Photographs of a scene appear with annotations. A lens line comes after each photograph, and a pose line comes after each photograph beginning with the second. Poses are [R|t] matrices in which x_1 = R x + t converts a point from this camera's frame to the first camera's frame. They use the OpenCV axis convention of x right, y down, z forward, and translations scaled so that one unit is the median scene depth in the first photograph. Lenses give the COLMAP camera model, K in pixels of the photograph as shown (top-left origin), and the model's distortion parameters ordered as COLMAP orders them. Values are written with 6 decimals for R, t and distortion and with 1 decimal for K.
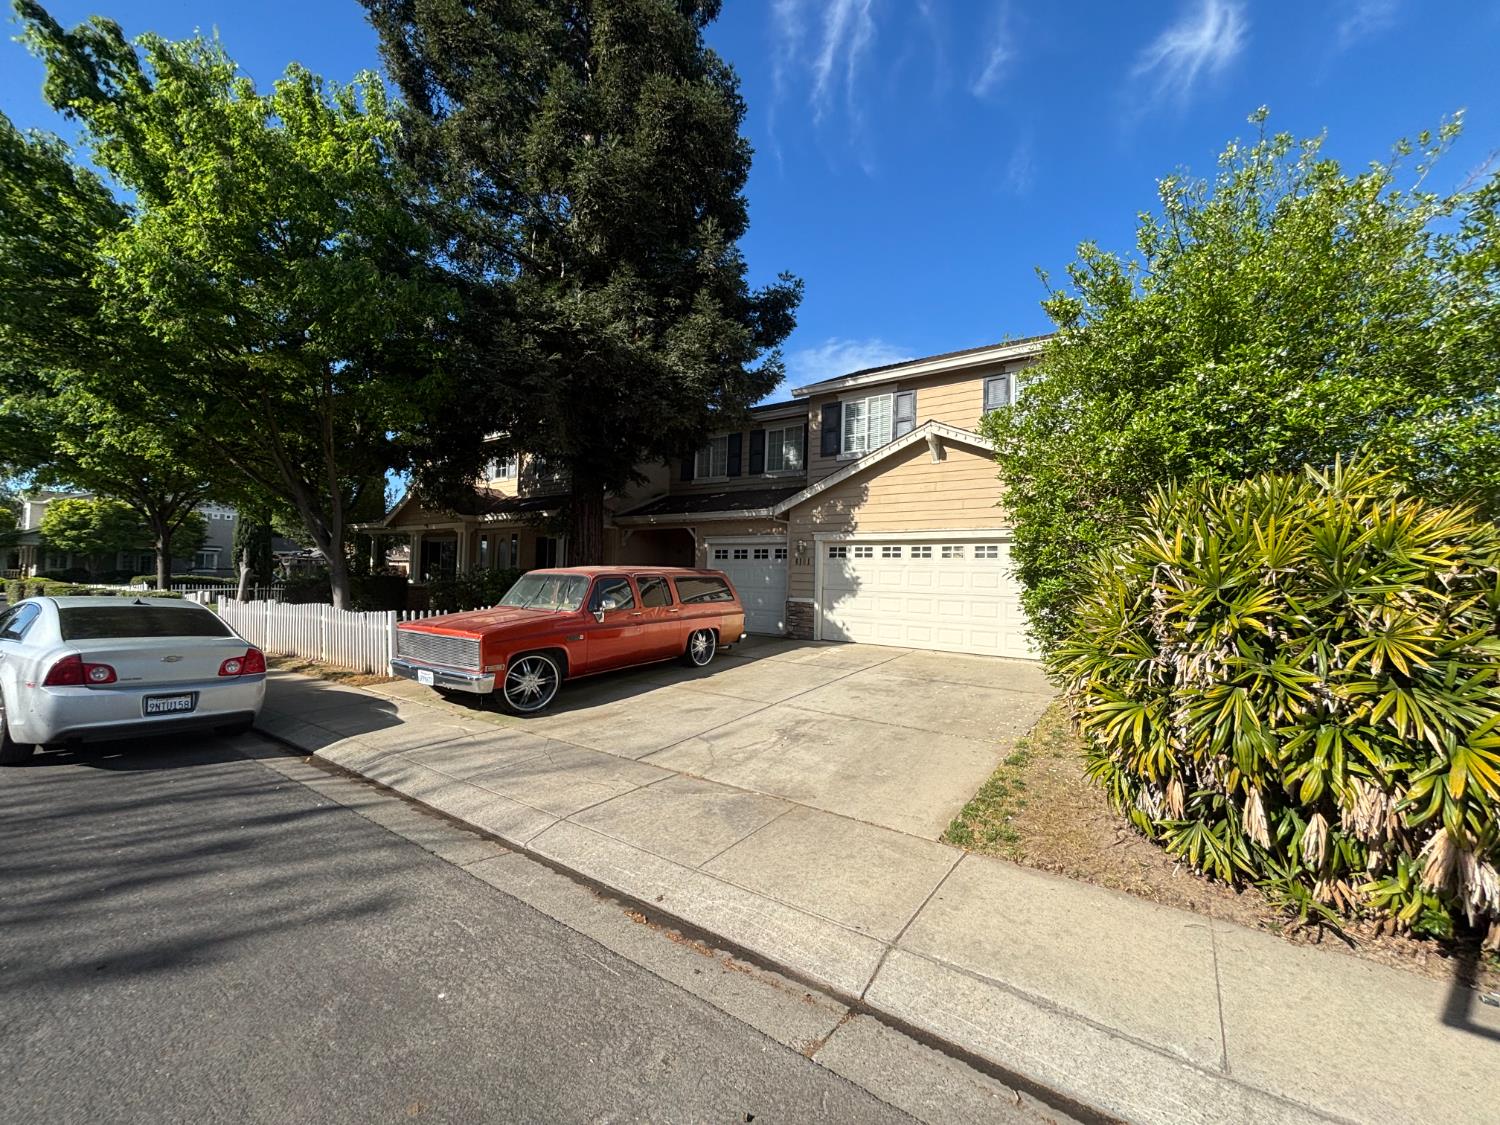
lens RADIAL K [[605.6, 0, 750.0], [0, 605.6, 562.5], [0, 0, 1]] dist [0.000287, 0.000156]
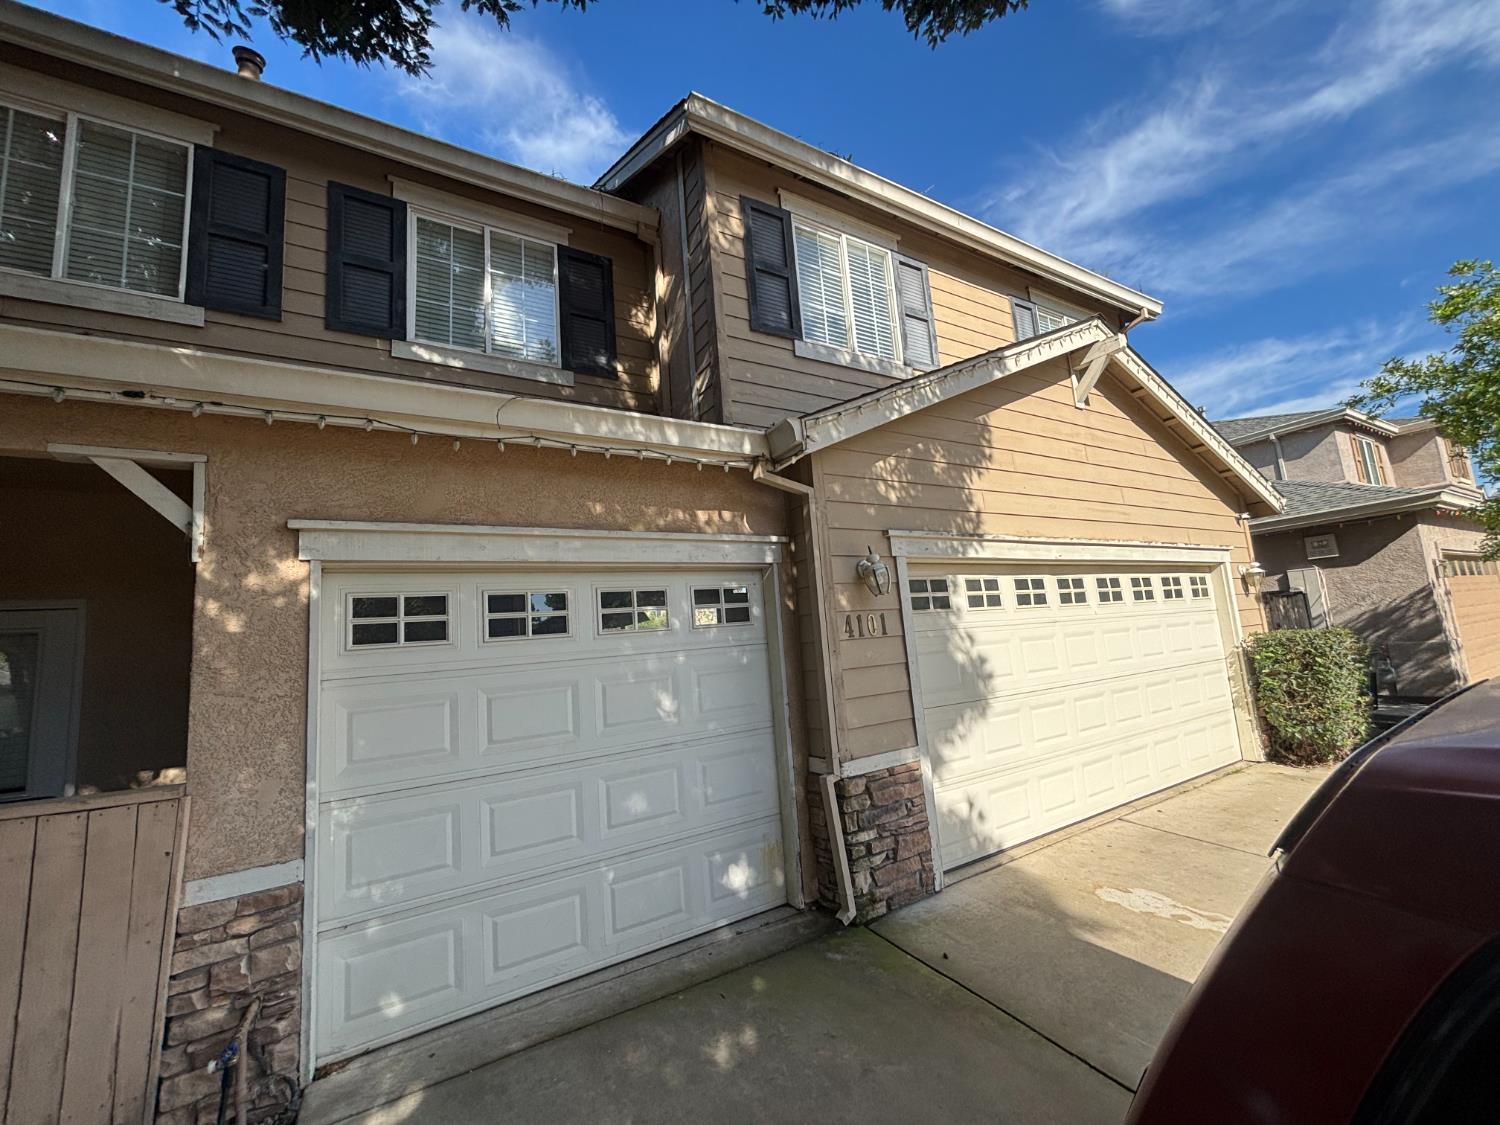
lens RADIAL K [[605.6, 0, 750.0], [0, 605.6, 562.5], [0, 0, 1]] dist [0.000287, 0.000156]
pose [[0.408266, 0.066735, 0.910420, -0.208900], [0.058930, 0.993317, -0.099238, -0.006341], [-0.910959, 0.094166, 0.401605, 0.945716]]
